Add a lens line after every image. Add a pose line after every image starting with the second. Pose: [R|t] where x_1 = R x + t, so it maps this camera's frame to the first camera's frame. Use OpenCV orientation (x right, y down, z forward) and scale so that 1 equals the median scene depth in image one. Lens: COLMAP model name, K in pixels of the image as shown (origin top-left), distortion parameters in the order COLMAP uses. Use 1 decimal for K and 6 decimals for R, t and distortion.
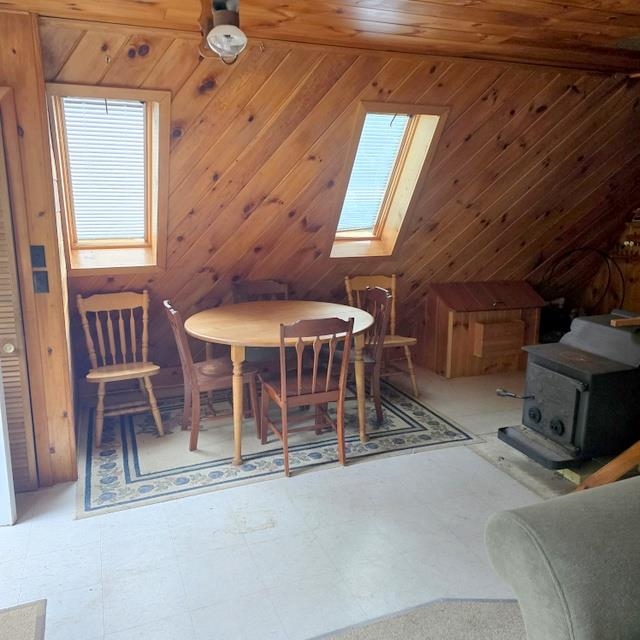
lens RADIAL K [[568.4, 0, 322.3], [0, 568.4, 322.6], [0, 0, 1]] dist [0.089612, -0.104052]
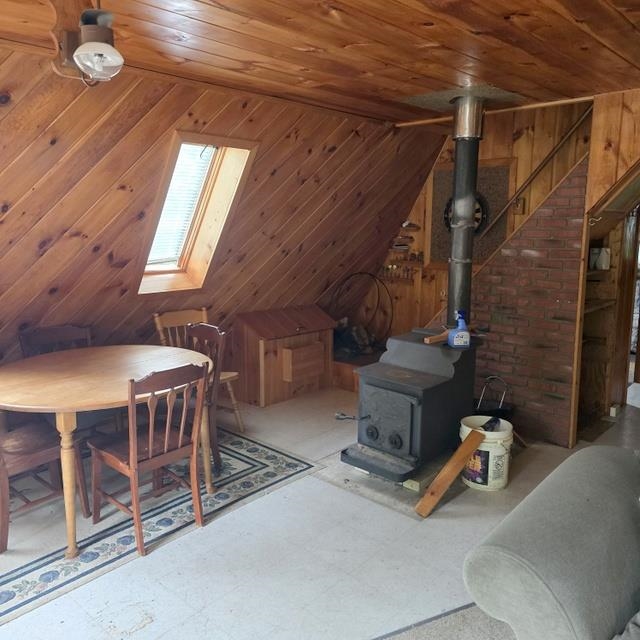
lens RADIAL K [[568.4, 0, 327.1], [0, 568.4, 312.1], [0, 0, 1]] dist [0.089612, -0.104052]
pose [[0.893861, -0.072439, 0.442453, -0.148489], [0.096583, 0.994802, -0.032249, -0.034188], [-0.437818, 0.071560, 0.896211, 0.066925]]
